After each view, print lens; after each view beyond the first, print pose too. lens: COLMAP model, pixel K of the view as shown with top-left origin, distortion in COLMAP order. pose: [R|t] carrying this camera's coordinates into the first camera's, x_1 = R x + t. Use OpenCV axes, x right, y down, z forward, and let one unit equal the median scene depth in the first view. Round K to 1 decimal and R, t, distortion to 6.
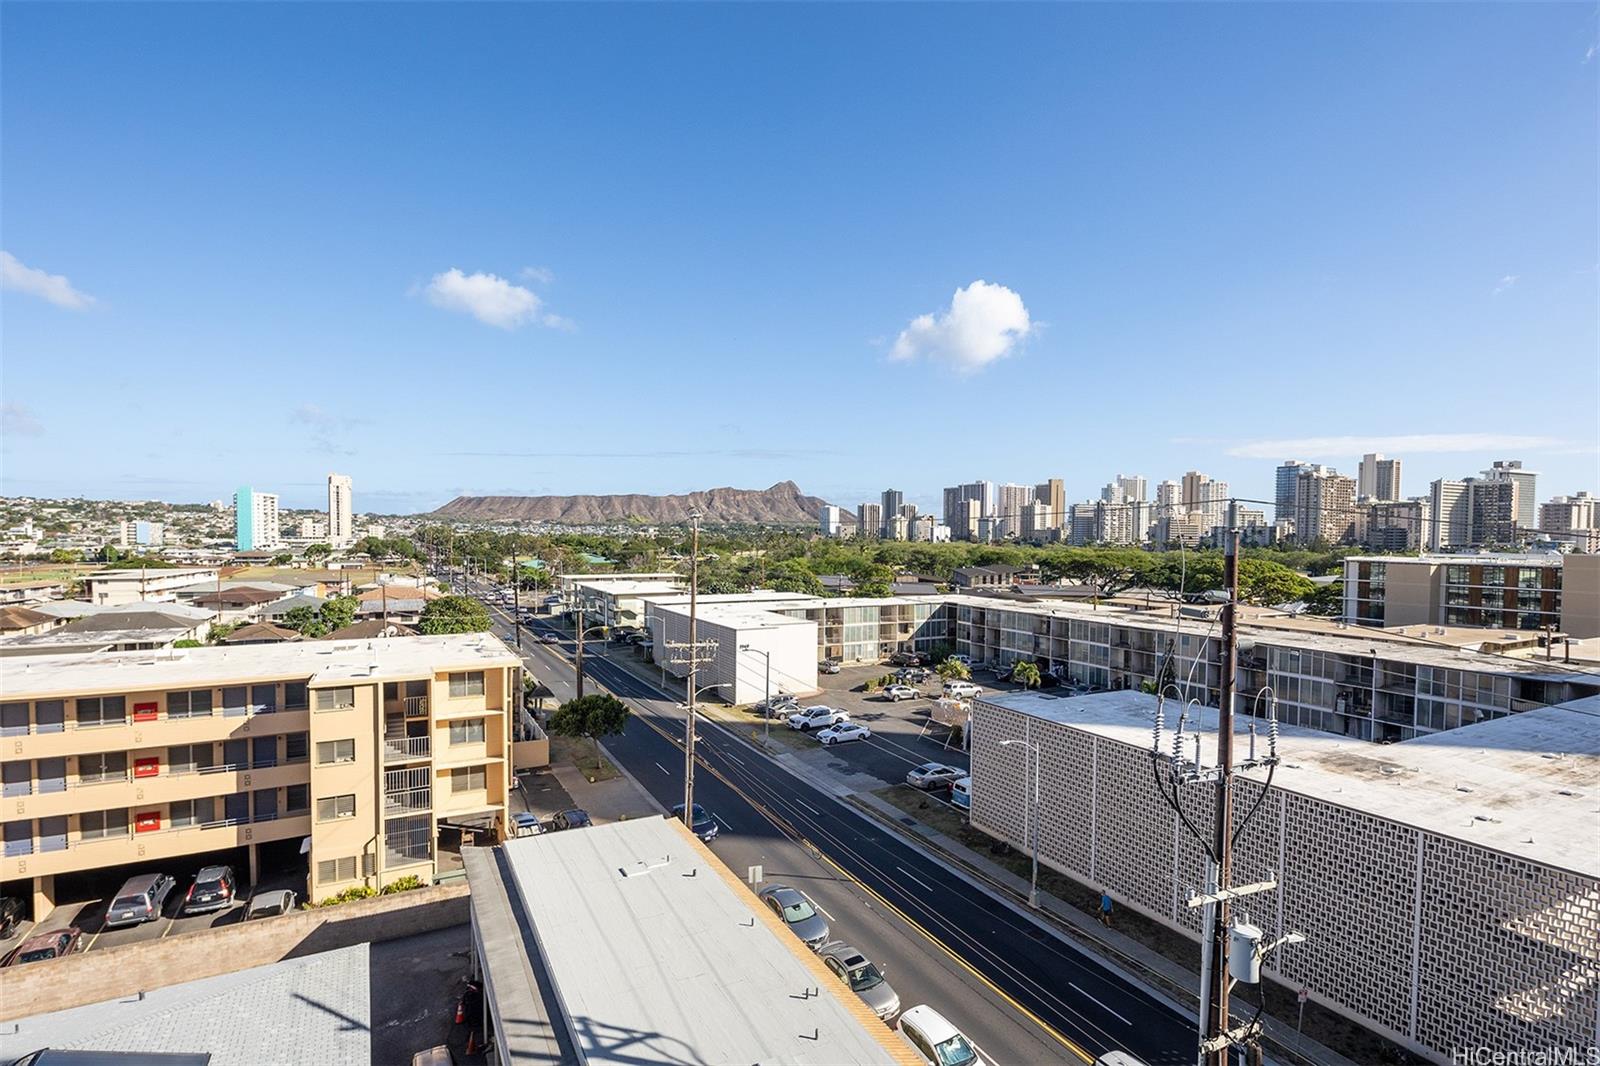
lens RADIAL K [[775.9, 0, 803.0], [0, 775.9, 561.3], [0, 0, 1]] dist [0.005710, -0.005063]
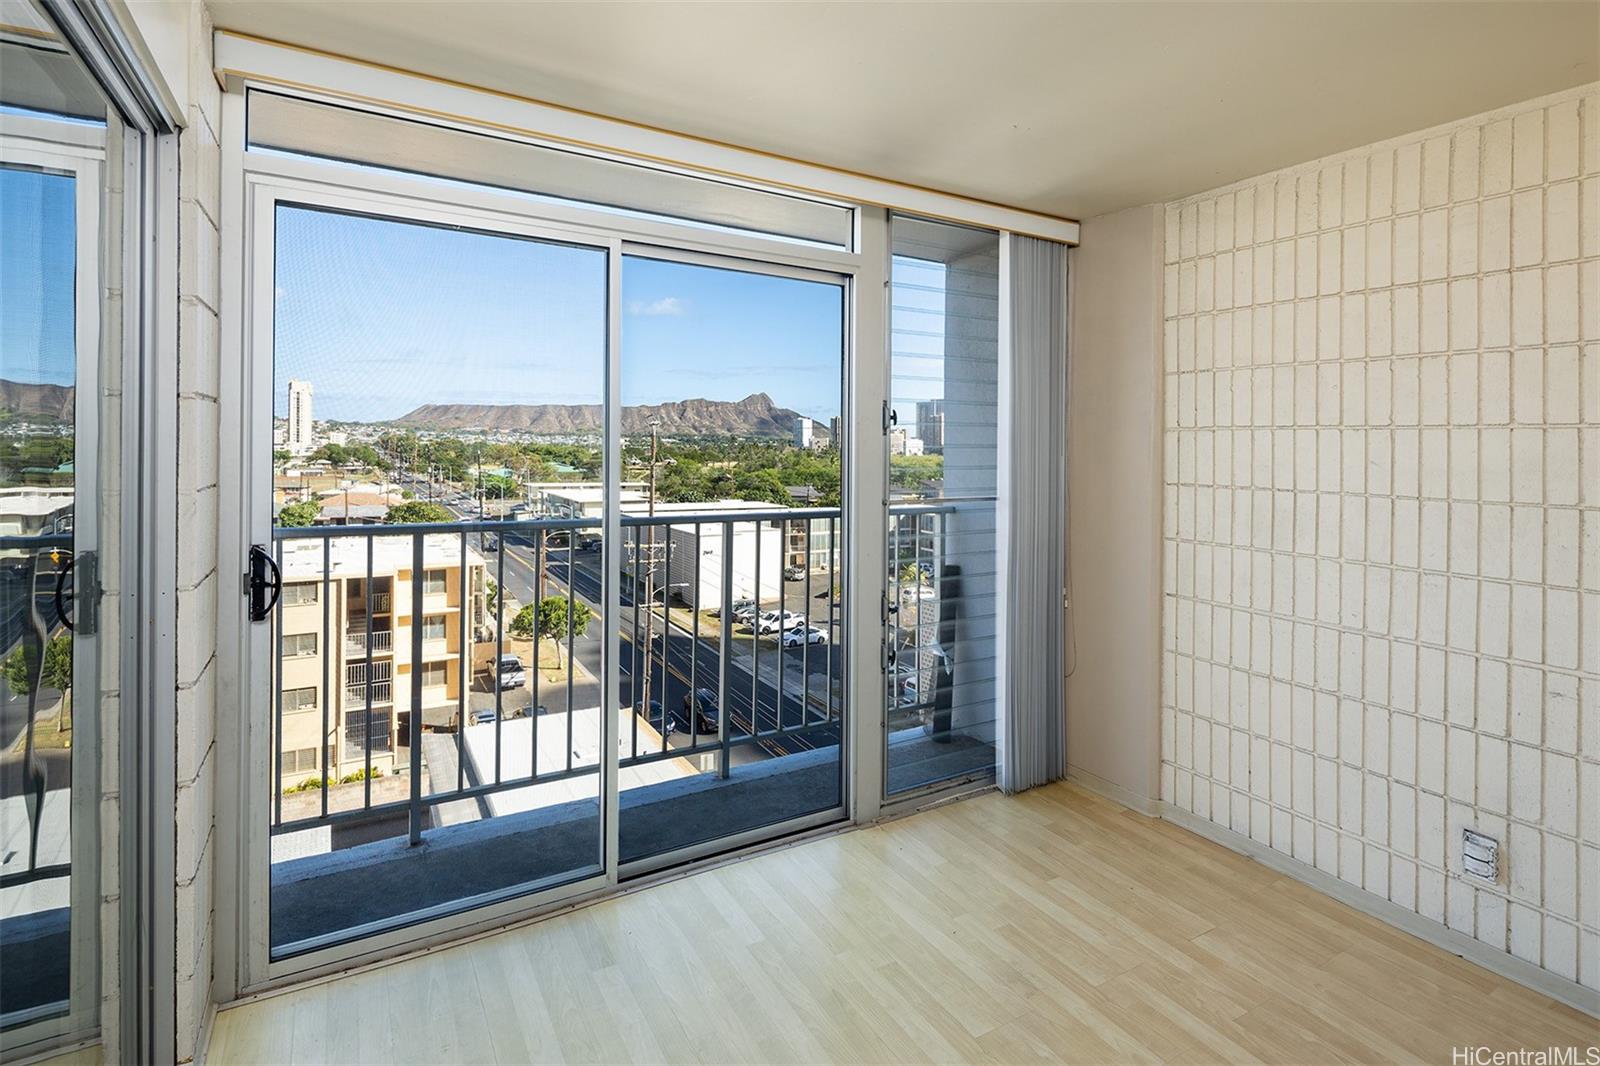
lens RADIAL K [[773.2, 0, 821.3], [0, 773.2, 455.6], [0, 0, 1]] dist [-0.001662, -0.000797]
pose [[0.998272, 0.007791, 0.058237, 0.023315], [-0.006456, 0.999713, -0.023067, 0.008225], [-0.058400, 0.022651, 0.998036, -0.052680]]
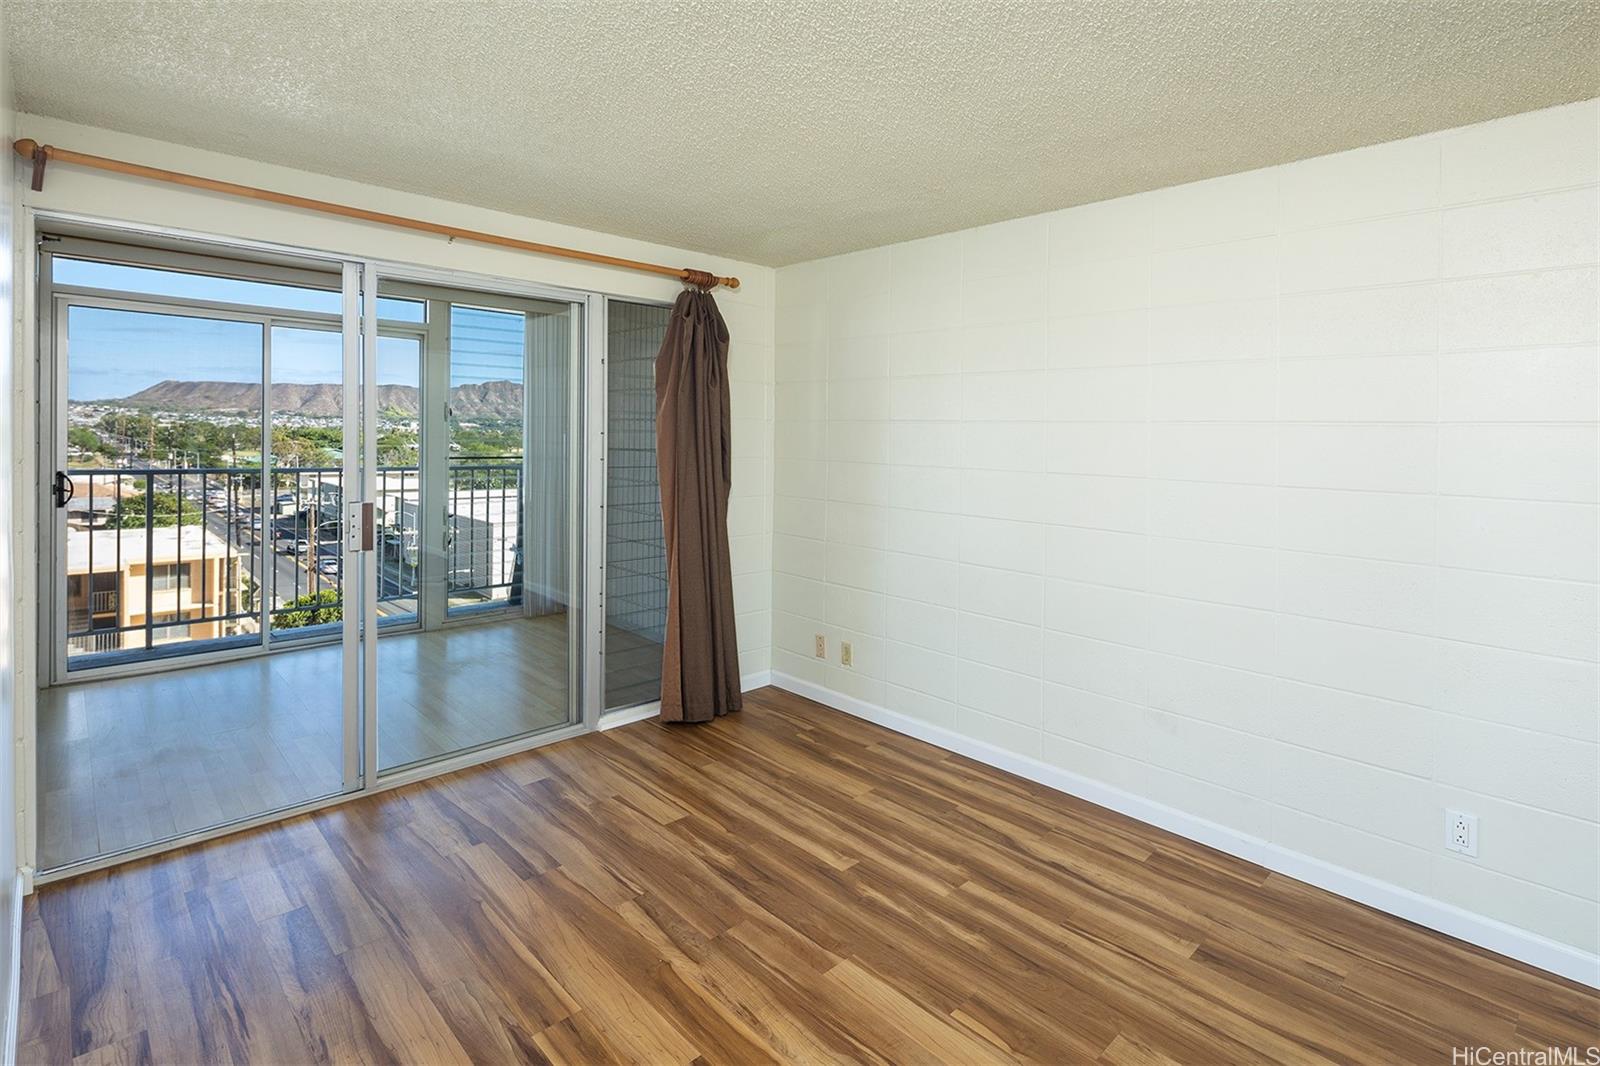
lens RADIAL K [[782.6, 0, 806.4], [0, 782.6, 448.0], [0, 0, 1]] dist [0.003627, 0.000361]
pose [[0.963687, 0.009393, 0.266868, 0.050561], [-0.005068, 0.999845, -0.016890, 0.010545], [-0.266985, 0.014924, 0.963585, -0.112085]]
